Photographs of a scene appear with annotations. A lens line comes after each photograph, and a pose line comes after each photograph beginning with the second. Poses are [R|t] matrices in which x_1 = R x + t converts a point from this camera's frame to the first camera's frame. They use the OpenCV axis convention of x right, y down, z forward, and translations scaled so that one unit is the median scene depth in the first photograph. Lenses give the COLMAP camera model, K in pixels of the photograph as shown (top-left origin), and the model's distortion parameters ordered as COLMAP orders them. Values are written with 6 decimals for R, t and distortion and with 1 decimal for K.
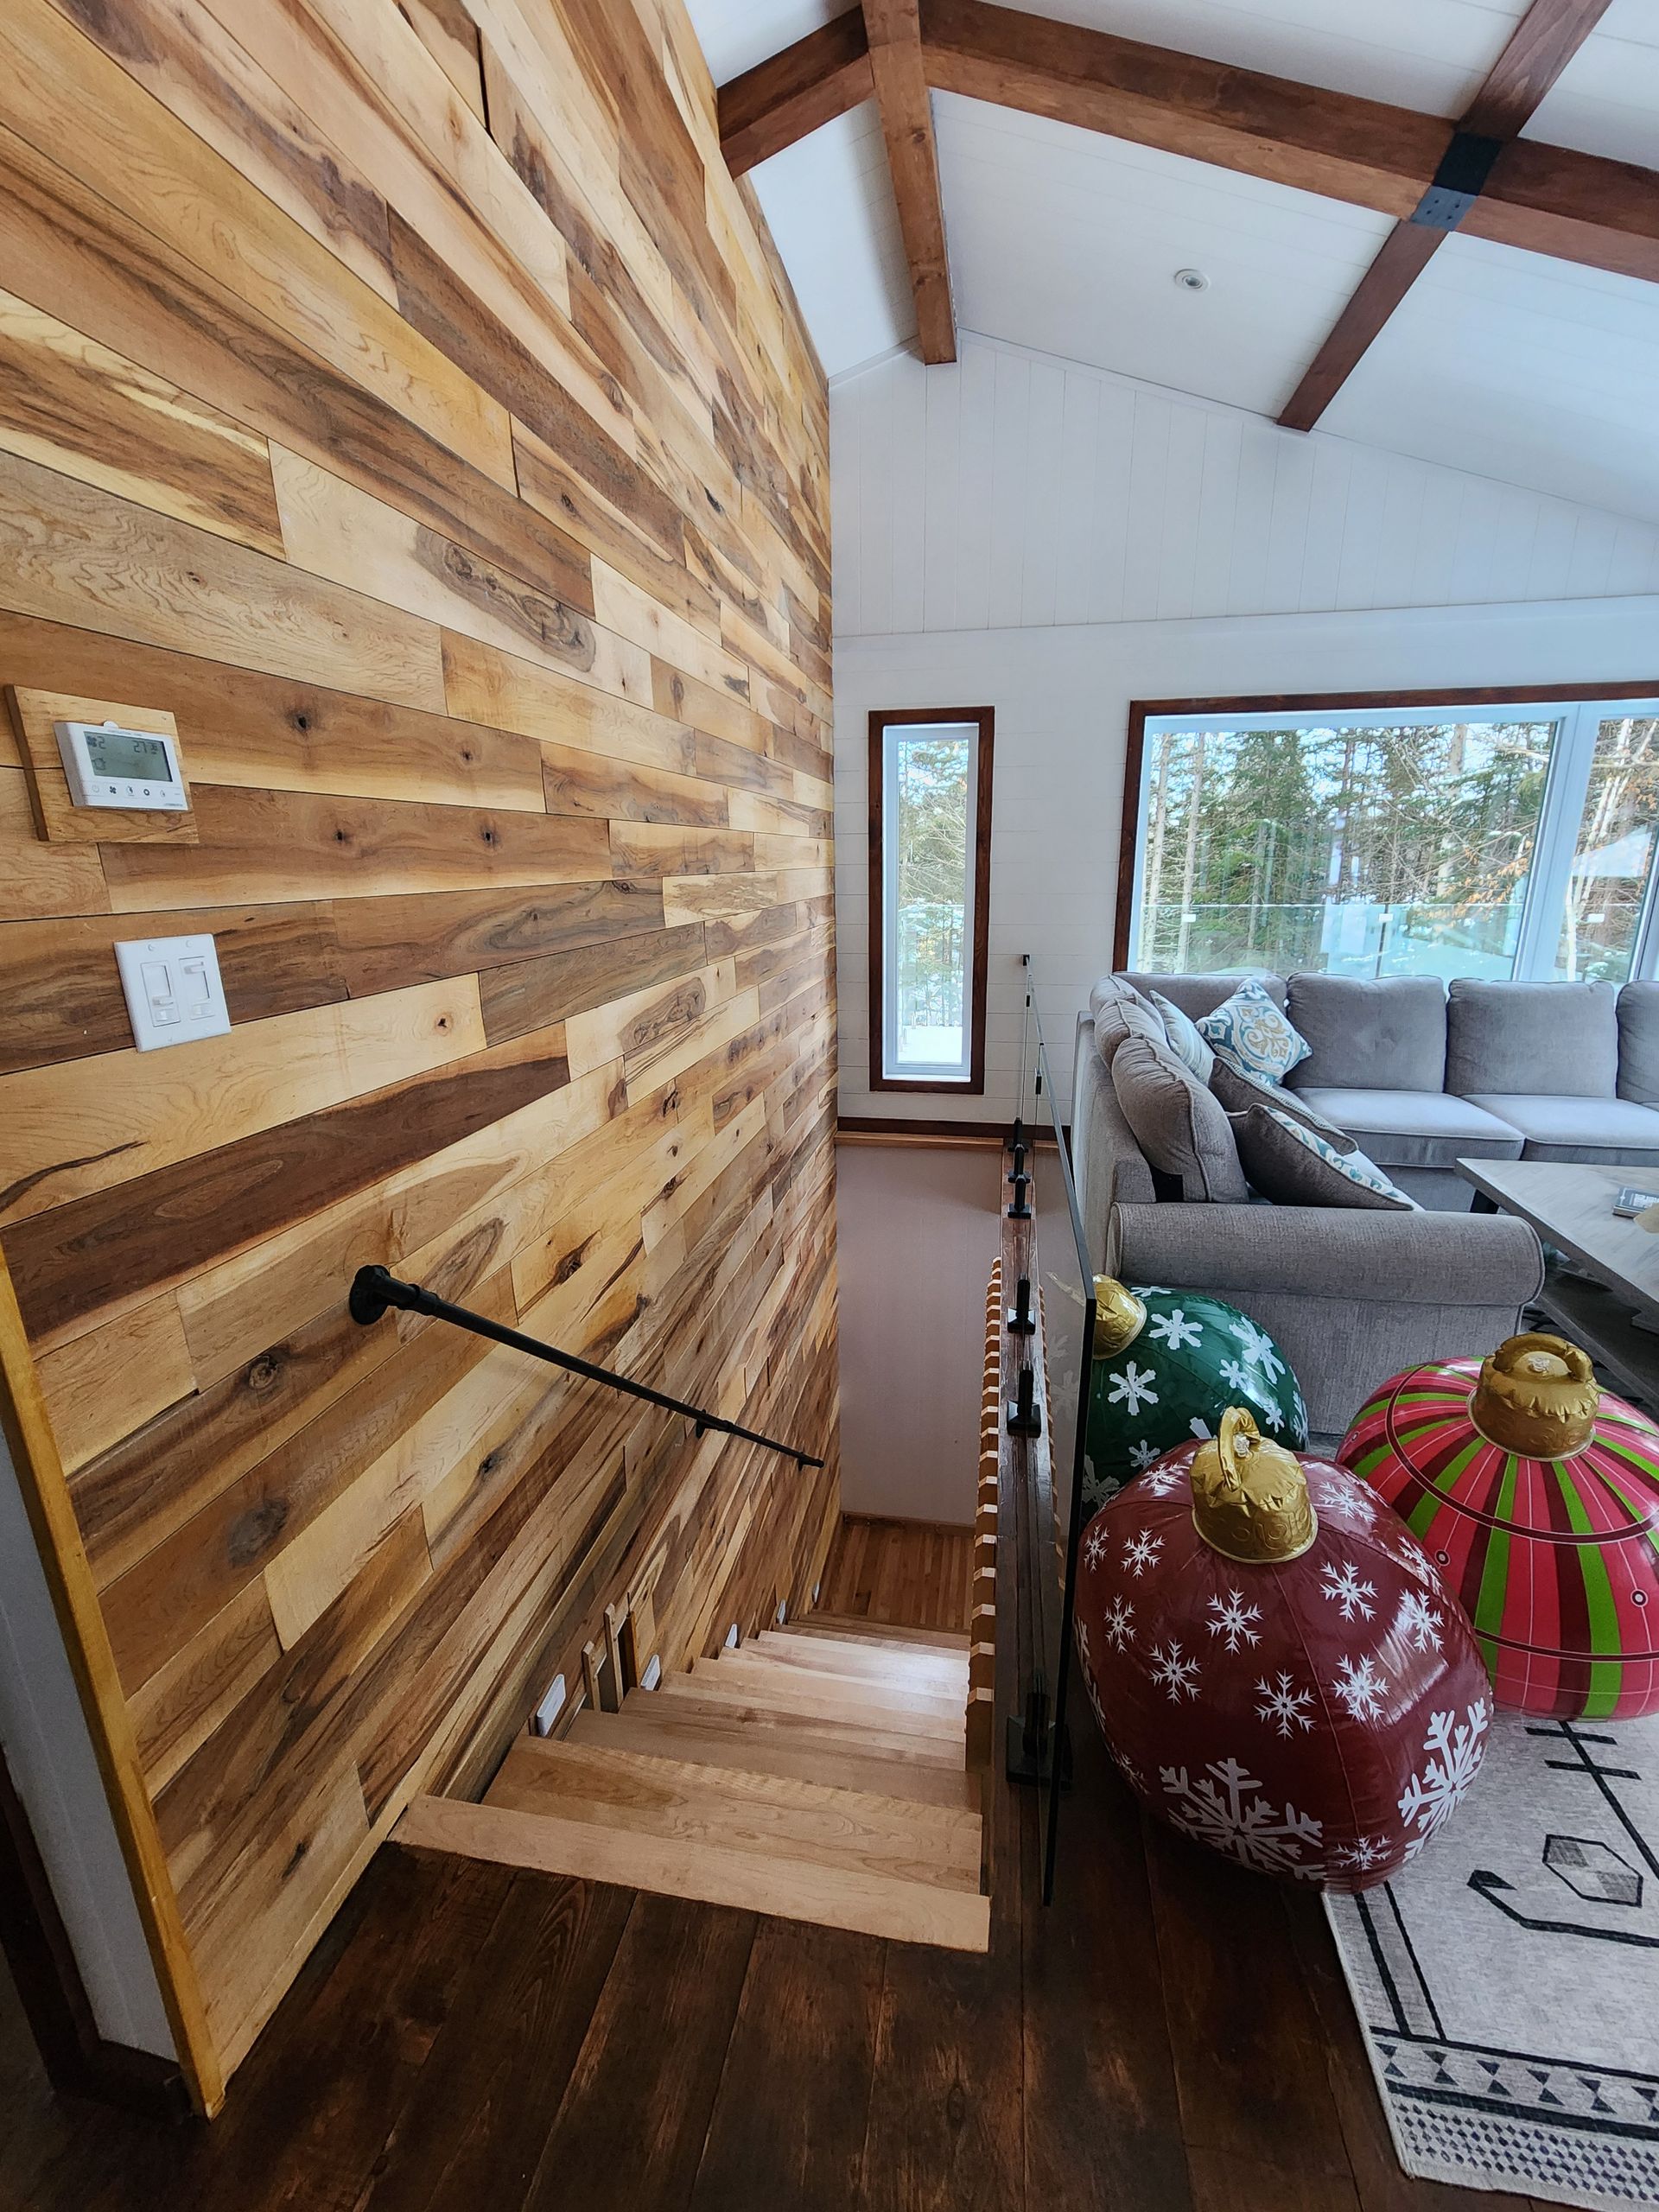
lens RADIAL K [[907.1, 0, 836.1], [0, 907.1, 1098.5], [0, 0, 1]] dist [-0.002143, 0.000558]
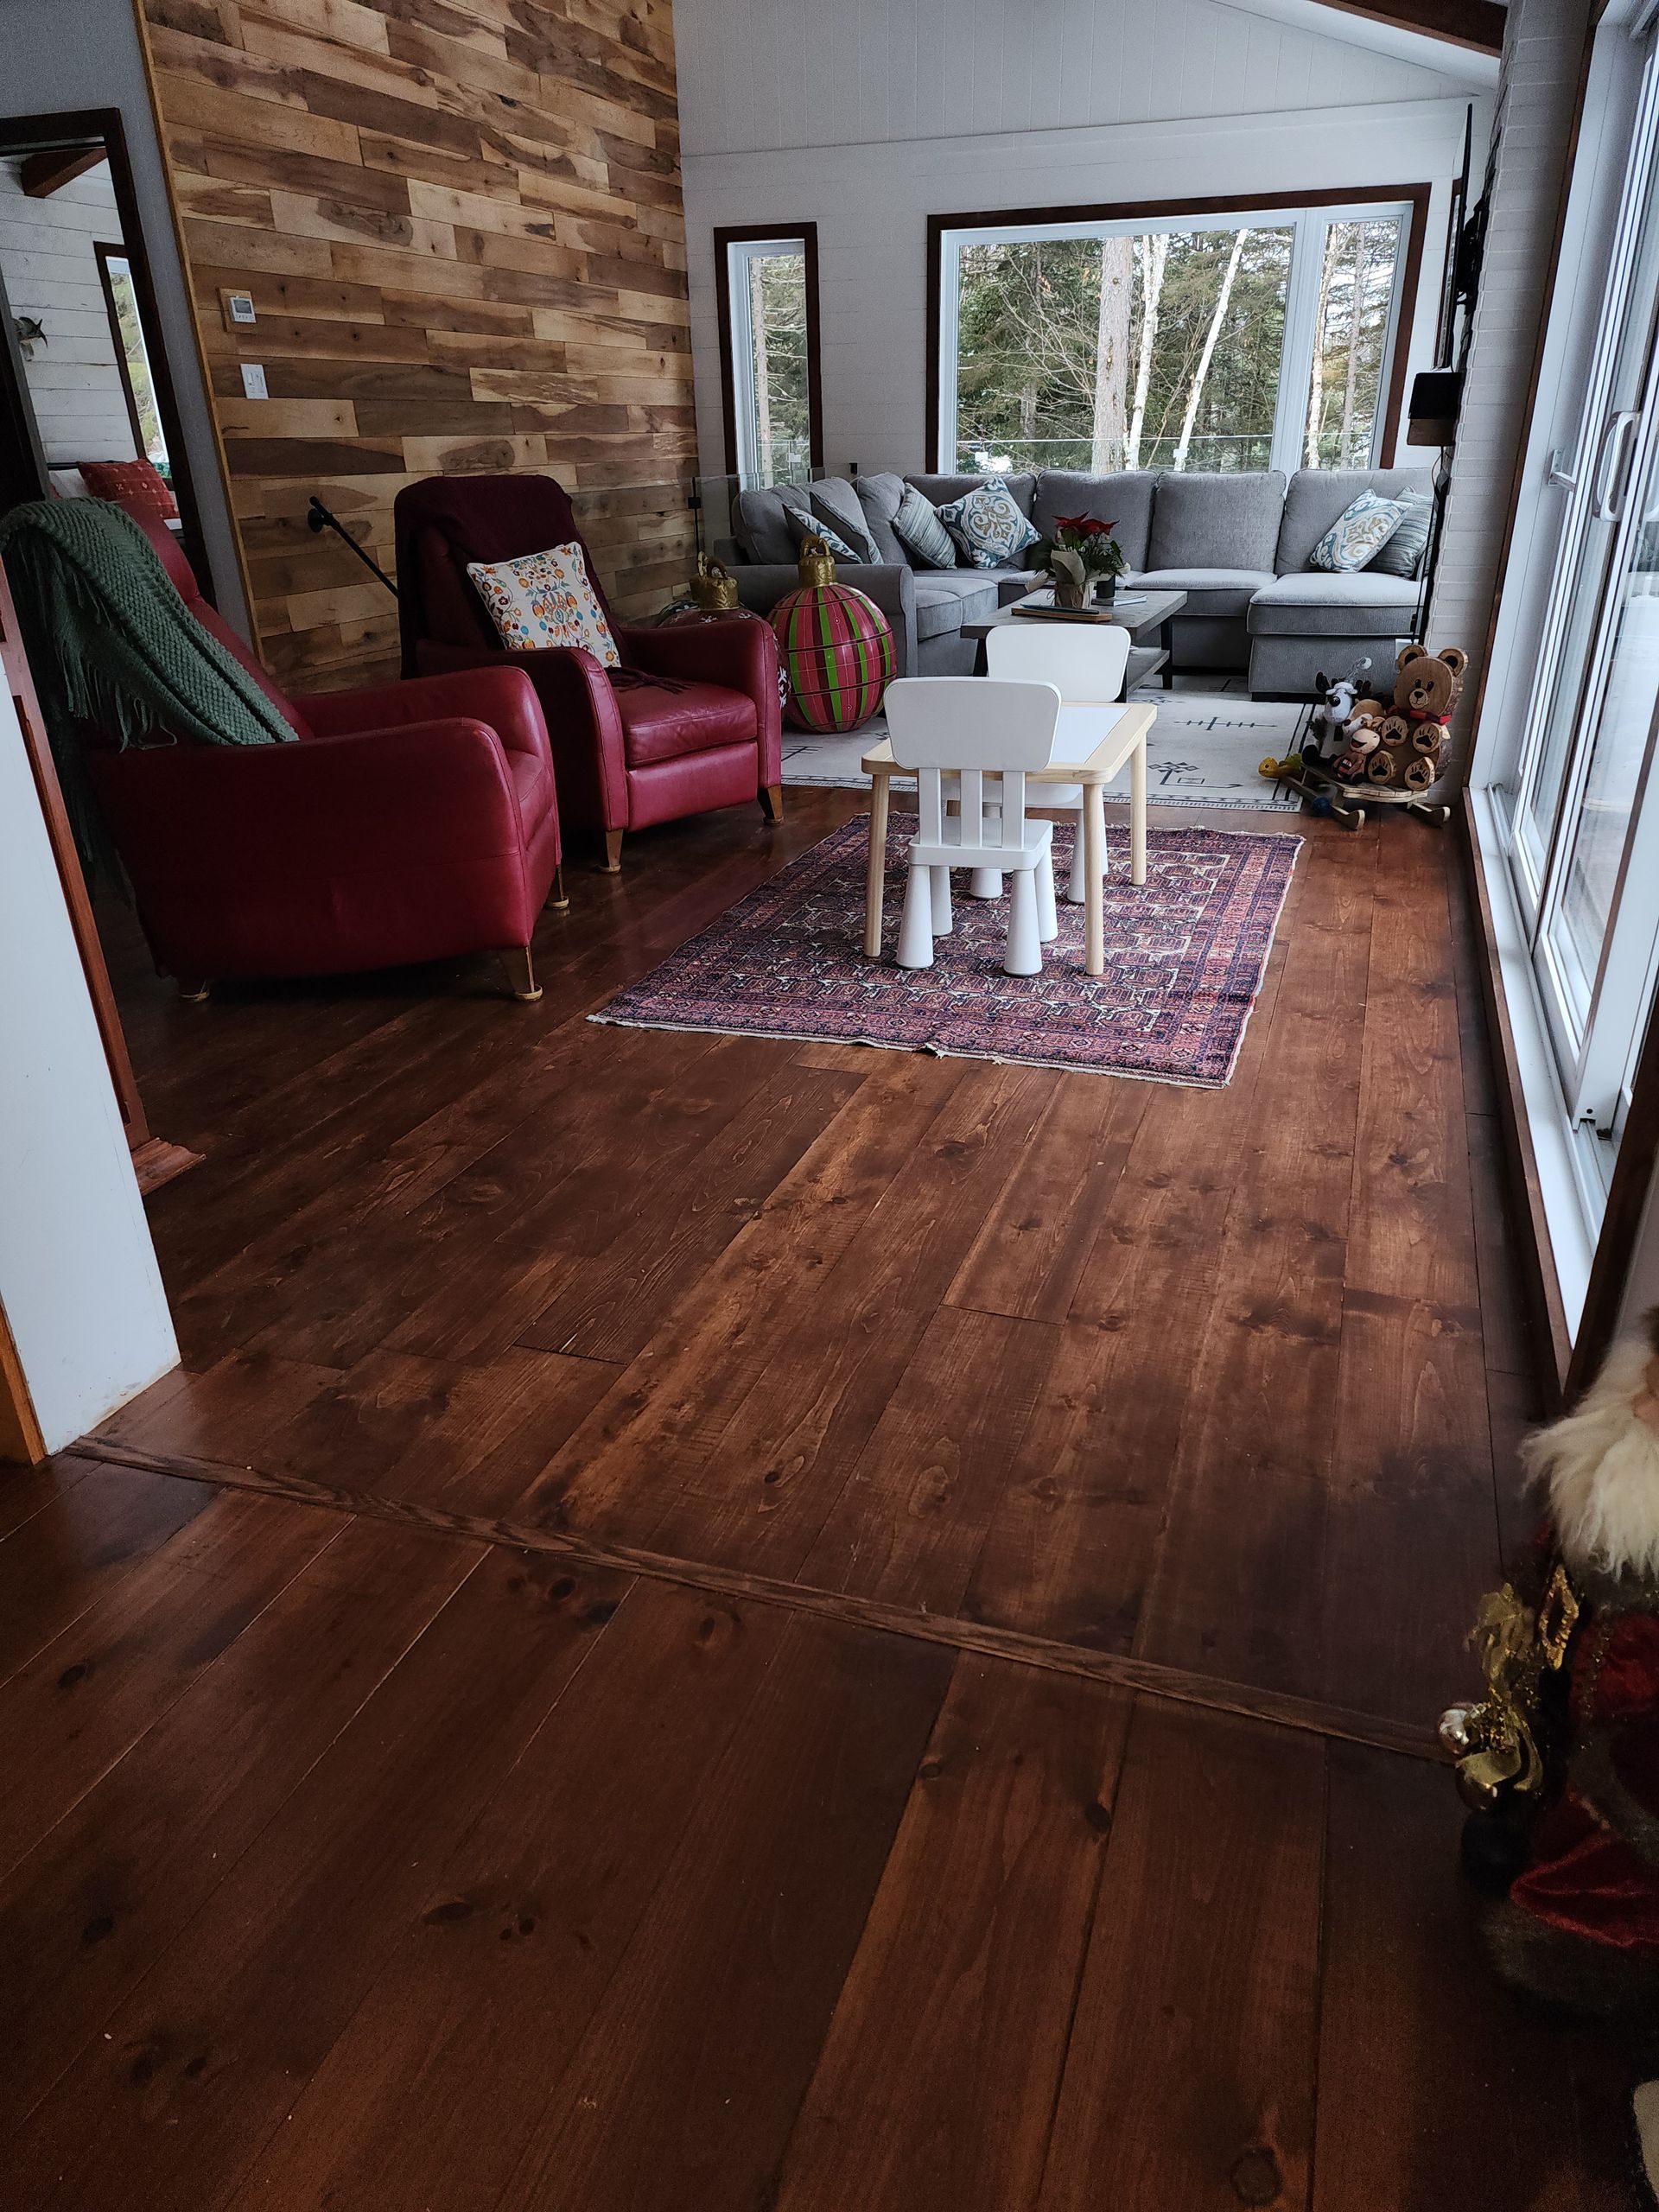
lens RADIAL K [[1490.0, 0, 859.5], [0, 1490.0, 1145.7], [0, 0, 1]] dist [0.079411, -0.062266]
pose [[0.990061, 0.055609, -0.129176, 1.007346], [-0.030678, 0.981783, 0.187513, 0.649559], [0.137250, -0.181686, 0.973731, -1.992431]]
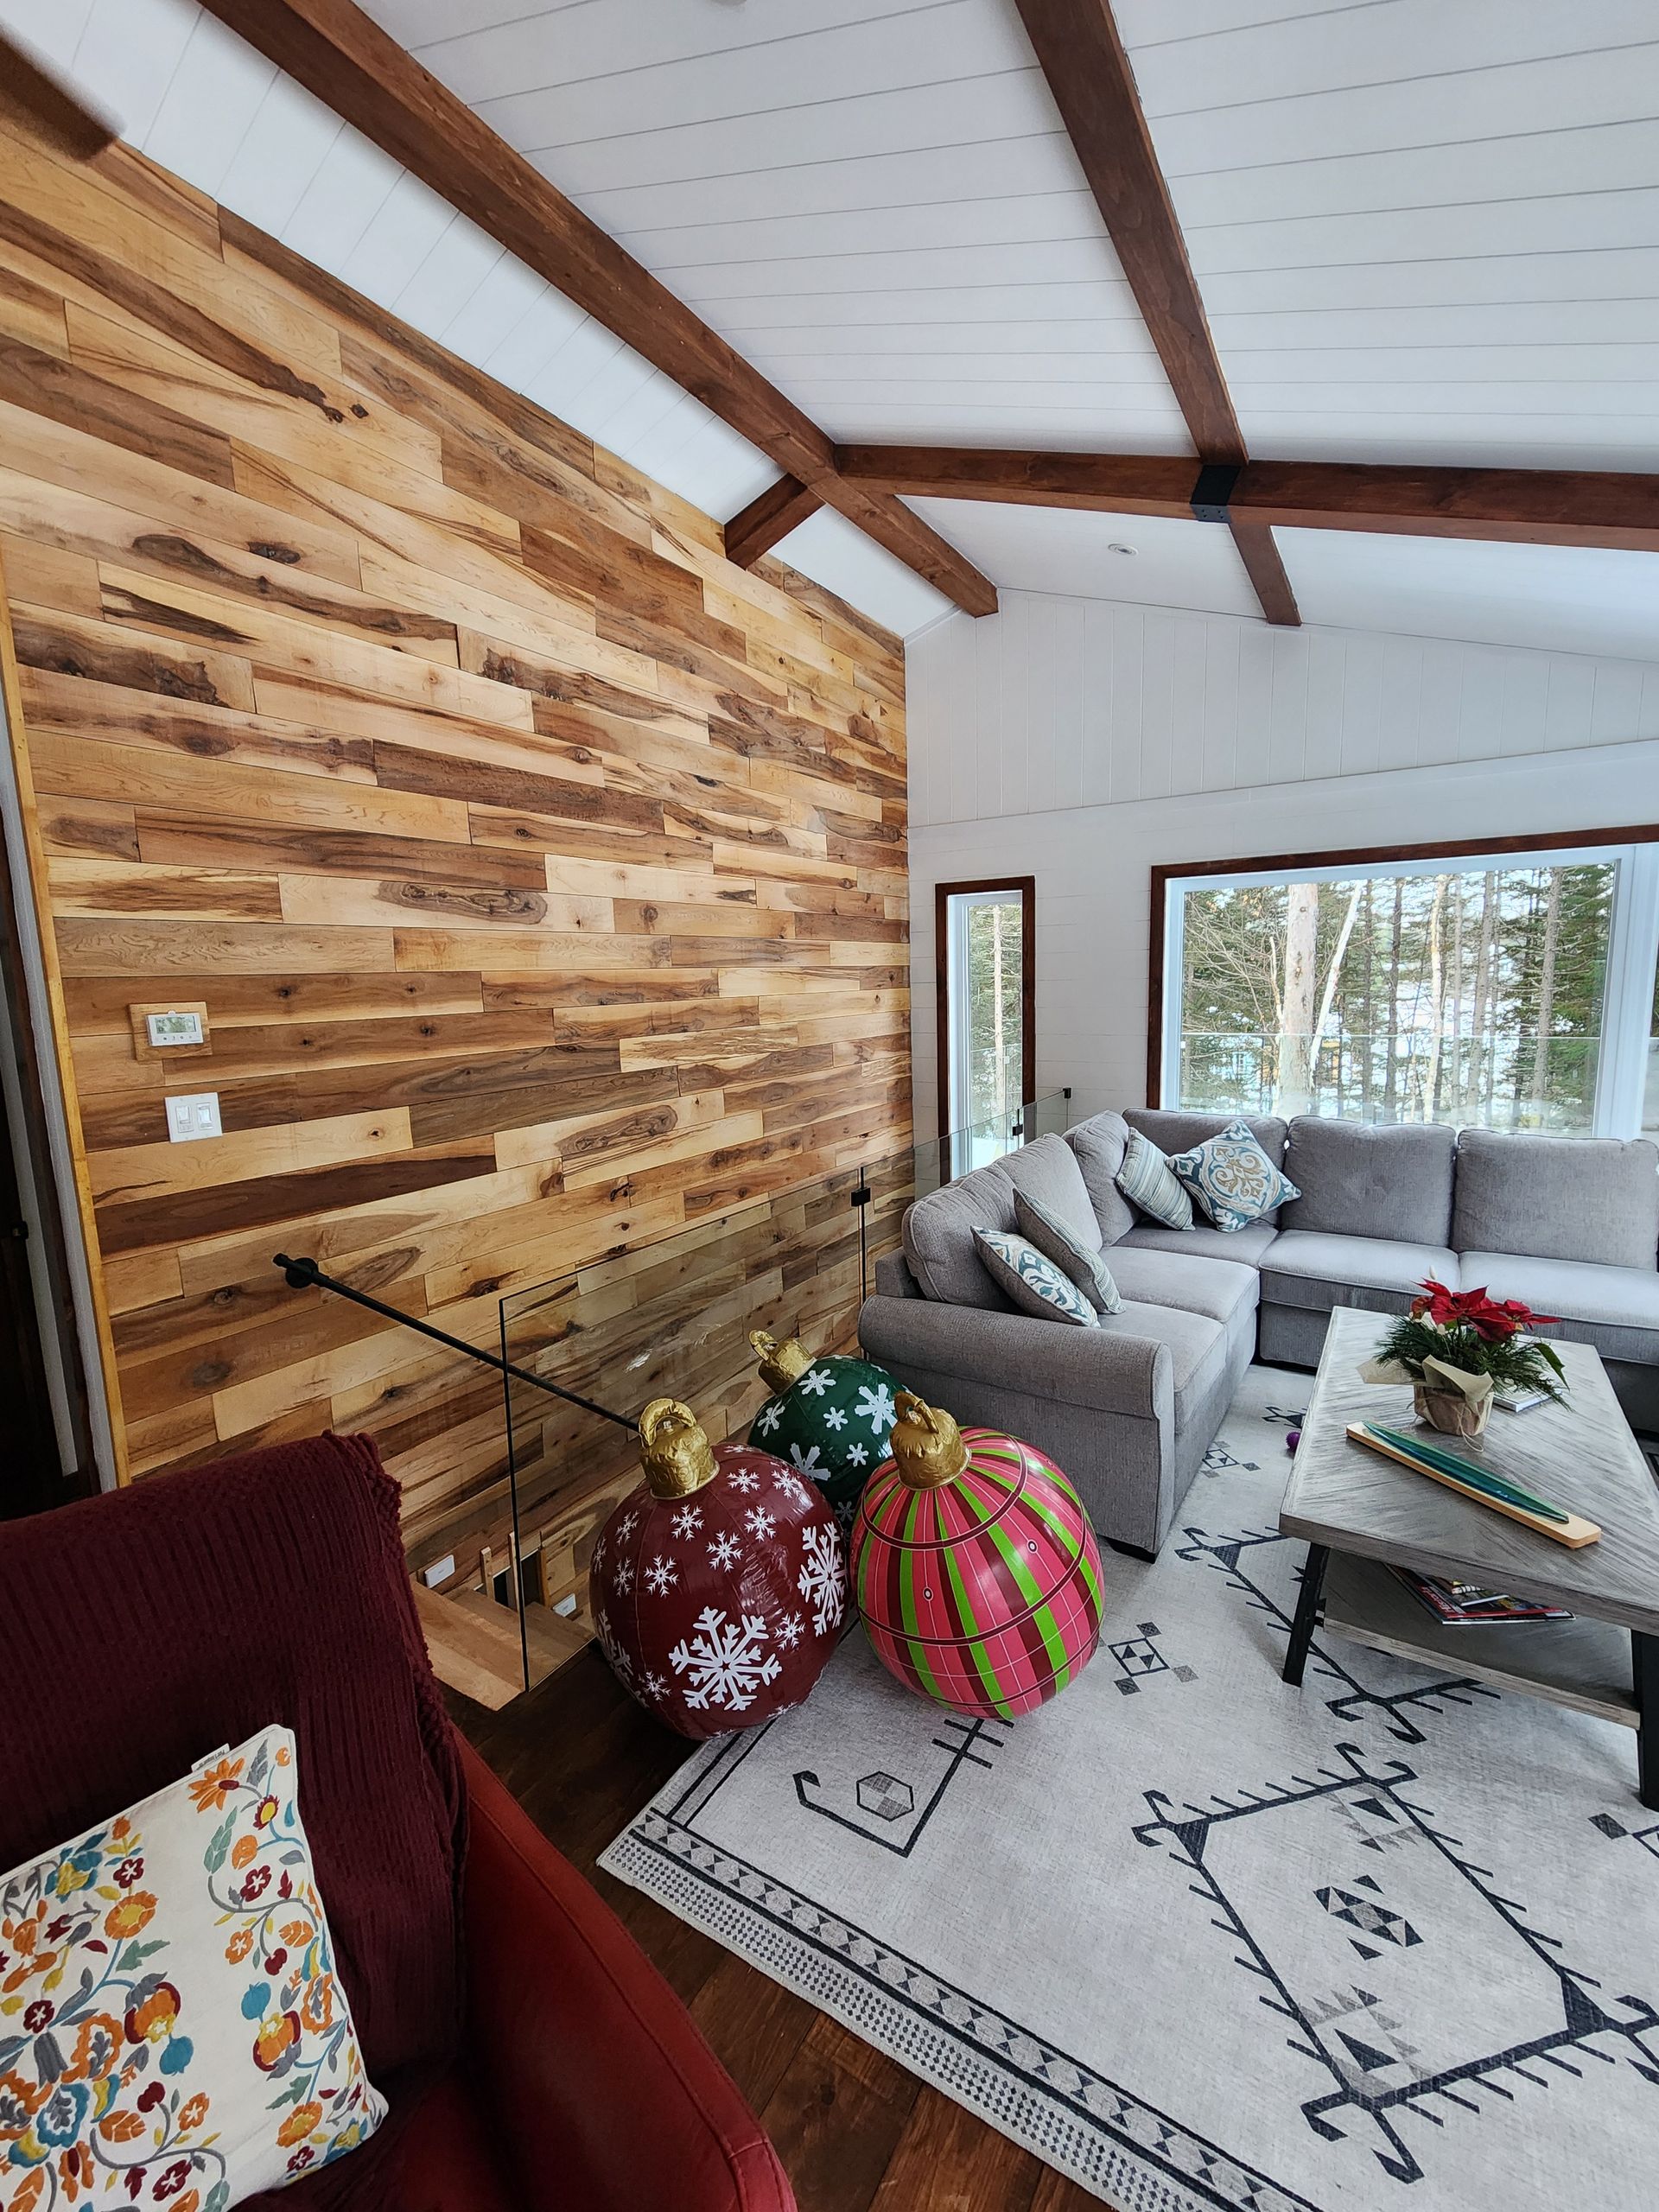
lens RADIAL K [[907.1, 0, 841.3], [0, 907.1, 1095.7], [0, 0, 1]] dist [-0.002143, 0.000558]
pose [[0.930101, 0.034960, -0.365637, 0.706053], [-0.077921, 0.991582, -0.103406, -0.026915], [0.358944, 0.124668, 0.924996, -0.238105]]
